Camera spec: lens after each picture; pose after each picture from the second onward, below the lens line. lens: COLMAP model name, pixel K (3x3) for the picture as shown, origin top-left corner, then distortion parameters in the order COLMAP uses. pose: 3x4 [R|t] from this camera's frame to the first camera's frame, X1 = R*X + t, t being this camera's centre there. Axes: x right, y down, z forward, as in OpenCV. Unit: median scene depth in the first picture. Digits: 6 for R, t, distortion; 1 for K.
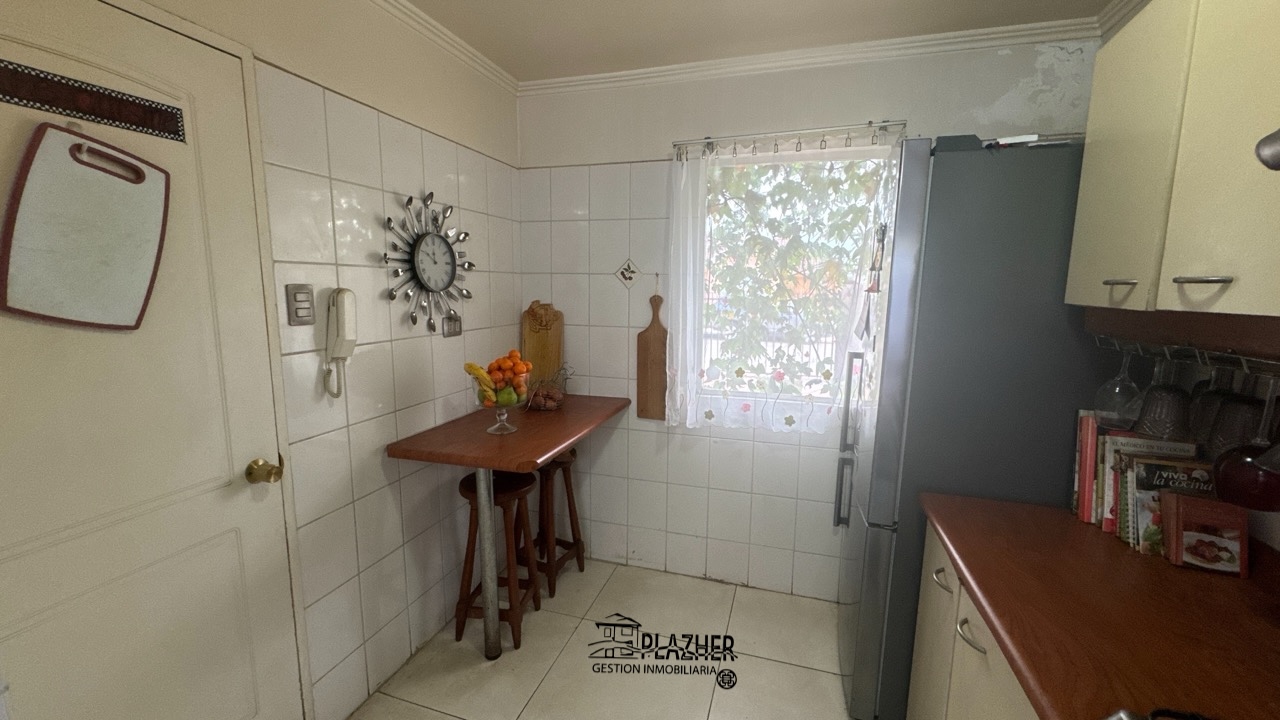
lens RADIAL K [[508.4, 0, 639.4], [0, 508.4, 359.6], [0, 0, 1]] dist [-0.003424, 0.000652]
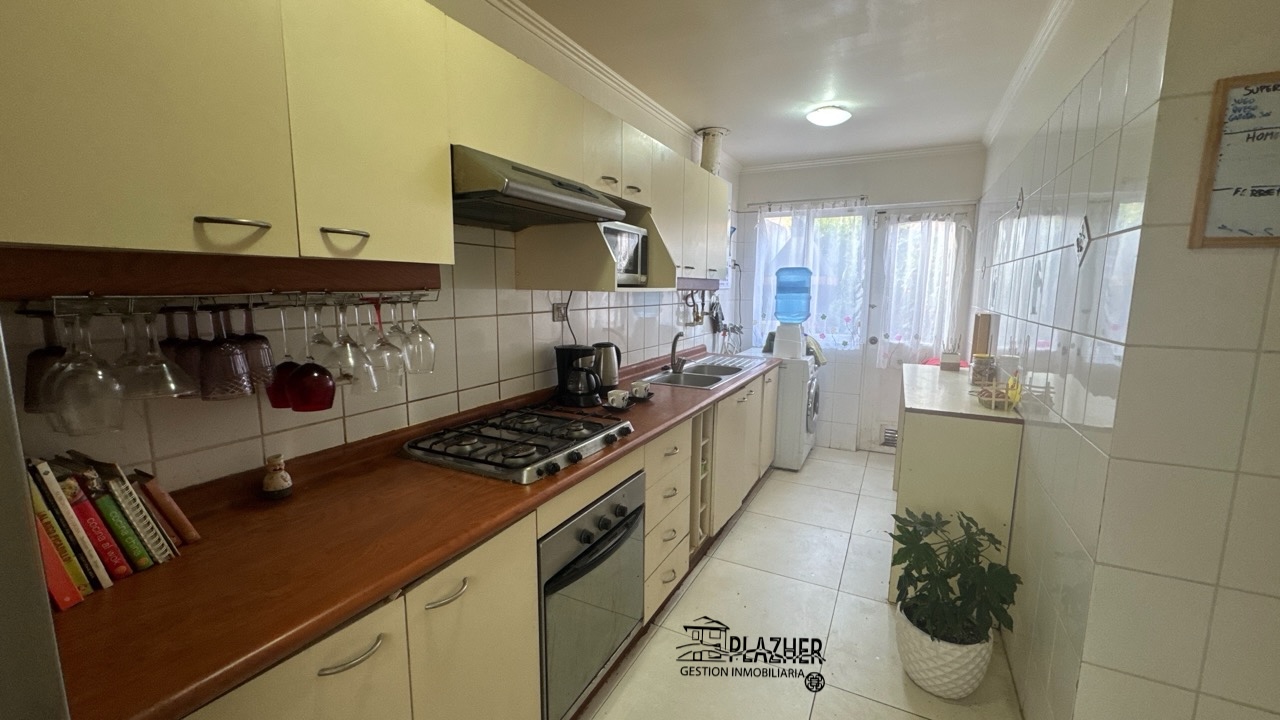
lens RADIAL K [[508.4, 0, 639.4], [0, 508.4, 359.6], [0, 0, 1]] dist [-0.003424, 0.000652]
pose [[-0.984772, -0.041524, 0.168817, 0.064716], [0.008079, 0.959076, 0.283033, -0.073960], [-0.173661, 0.280087, -0.944136, 0.770320]]
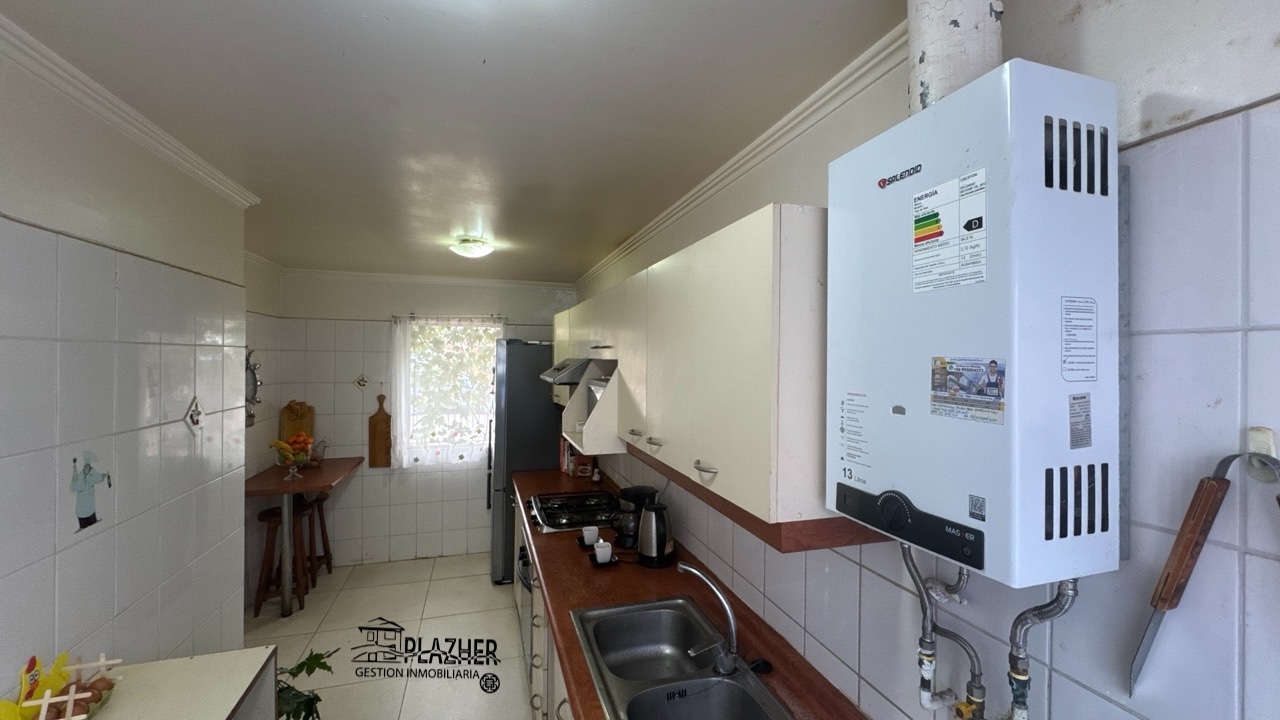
lens RADIAL K [[508.4, 0, 639.4], [0, 508.4, 359.6], [0, 0, 1]] dist [-0.003424, 0.000652]
pose [[0.824205, -0.005736, 0.566262, -0.232246], [0.082630, 0.990465, -0.110236, 0.021178], [-0.560230, 0.137648, 0.816820, -0.980098]]
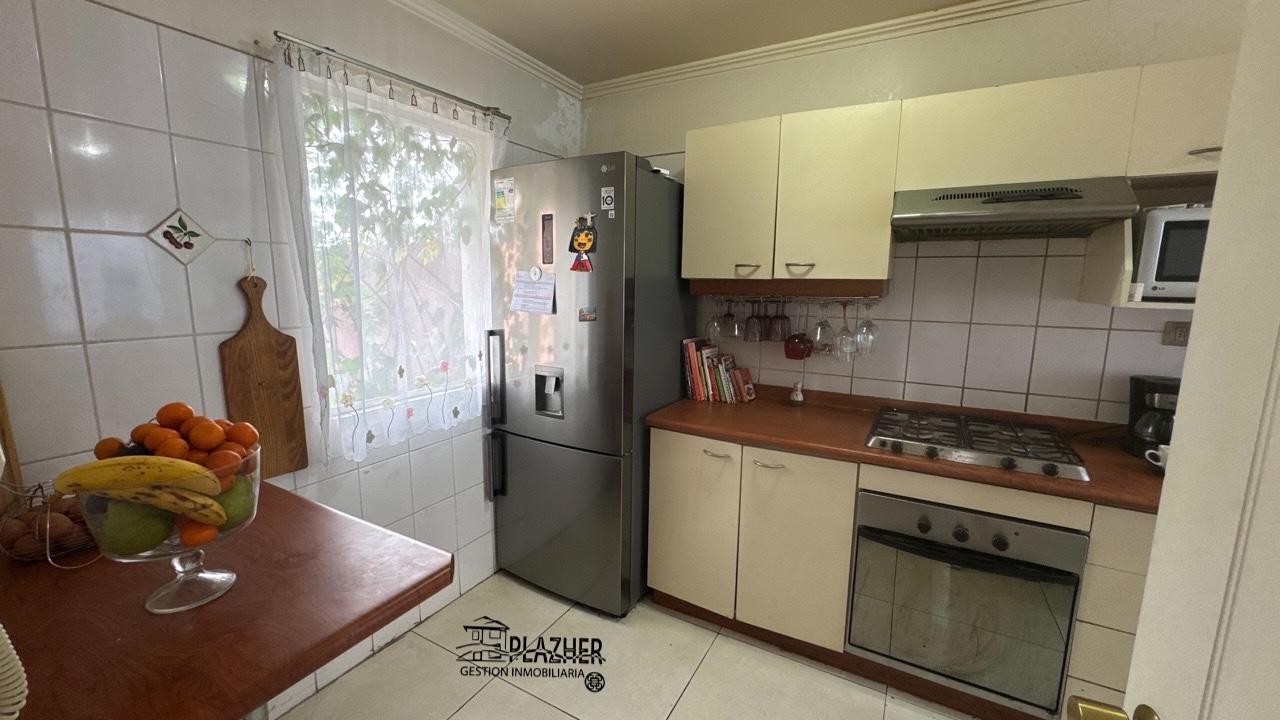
lens RADIAL K [[508.4, 0, 639.4], [0, 508.4, 359.6], [0, 0, 1]] dist [-0.003424, 0.000652]
pose [[0.209982, -0.161681, 0.964244, -0.483383], [0.132485, 0.981841, 0.135780, -0.051944], [-0.968687, 0.099237, 0.227590, 0.440645]]
